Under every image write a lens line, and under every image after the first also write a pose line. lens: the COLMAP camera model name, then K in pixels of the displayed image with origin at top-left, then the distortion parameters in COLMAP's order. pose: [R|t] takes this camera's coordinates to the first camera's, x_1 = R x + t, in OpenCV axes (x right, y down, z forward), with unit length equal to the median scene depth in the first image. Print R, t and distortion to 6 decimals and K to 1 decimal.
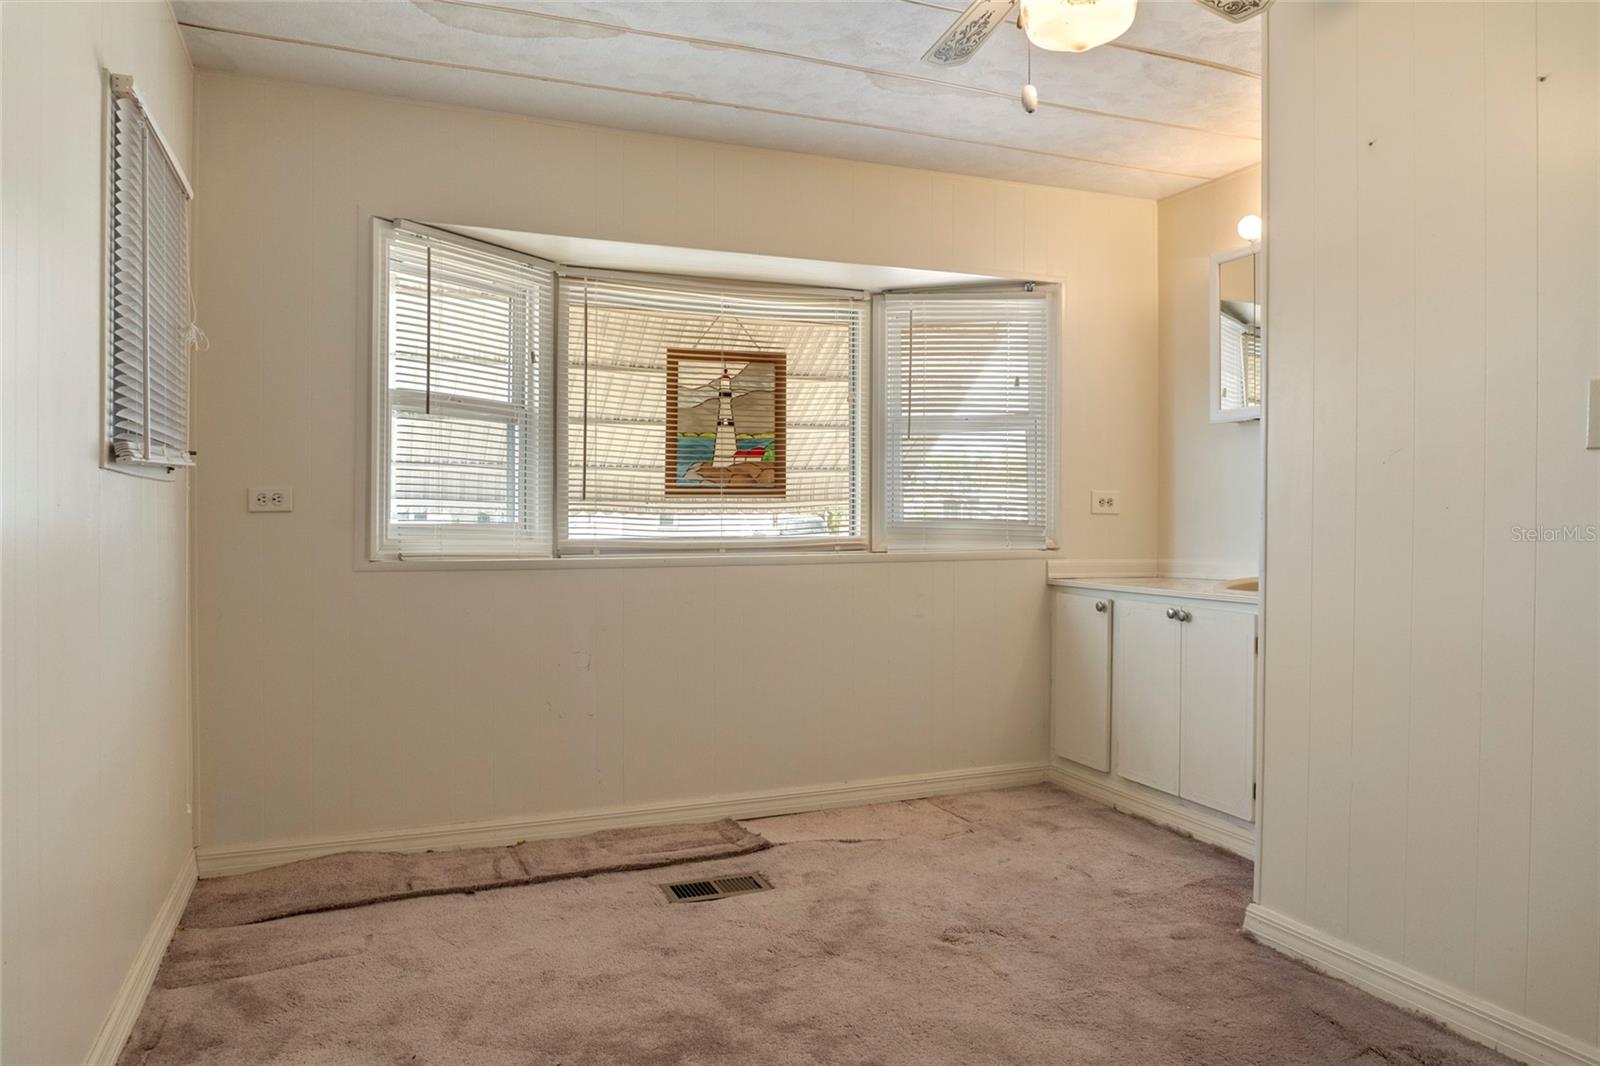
lens RADIAL K [[1092.5, 0, 798.4], [0, 1092.5, 528.5], [0, 0, 1]] dist [-0.012722, -0.002671]
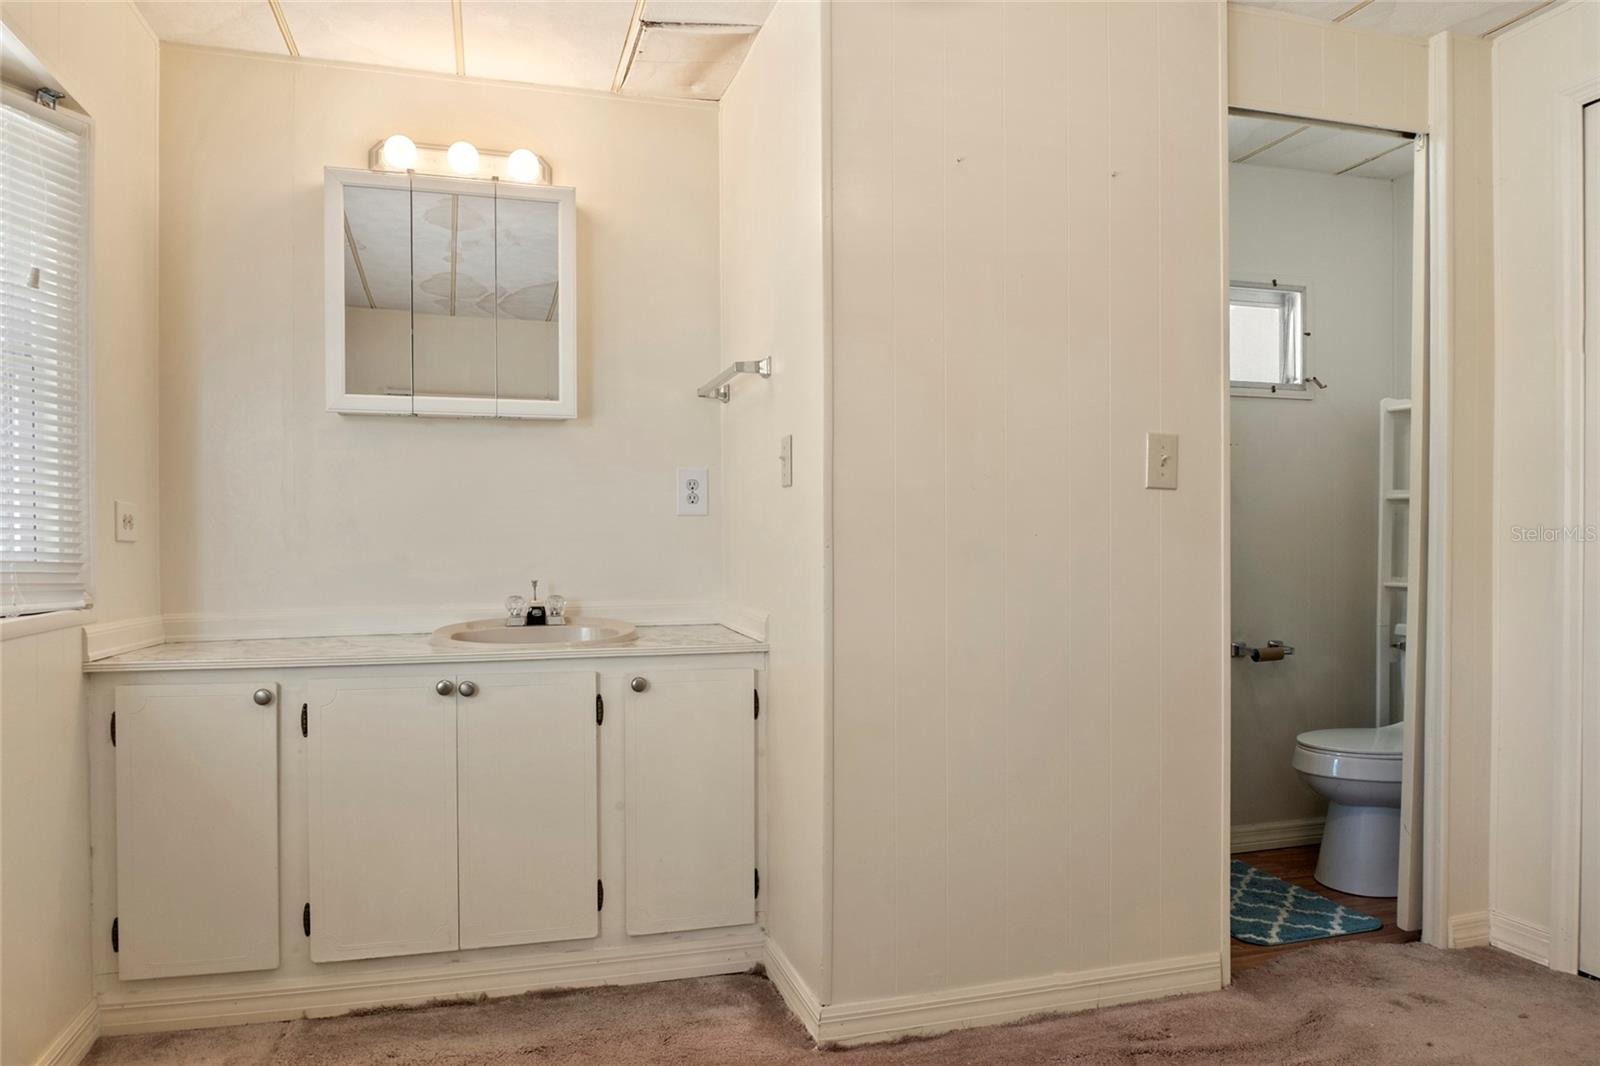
lens RADIAL K [[1092.5, 0, 811.0], [0, 1092.5, 566.0], [0, 0, 1]] dist [-0.012722, -0.002671]
pose [[0.079750, -0.009397, 0.996771, -0.310594], [0.007333, 0.999934, 0.008840, -0.003307], [-0.996788, 0.006604, 0.079814, 0.691757]]
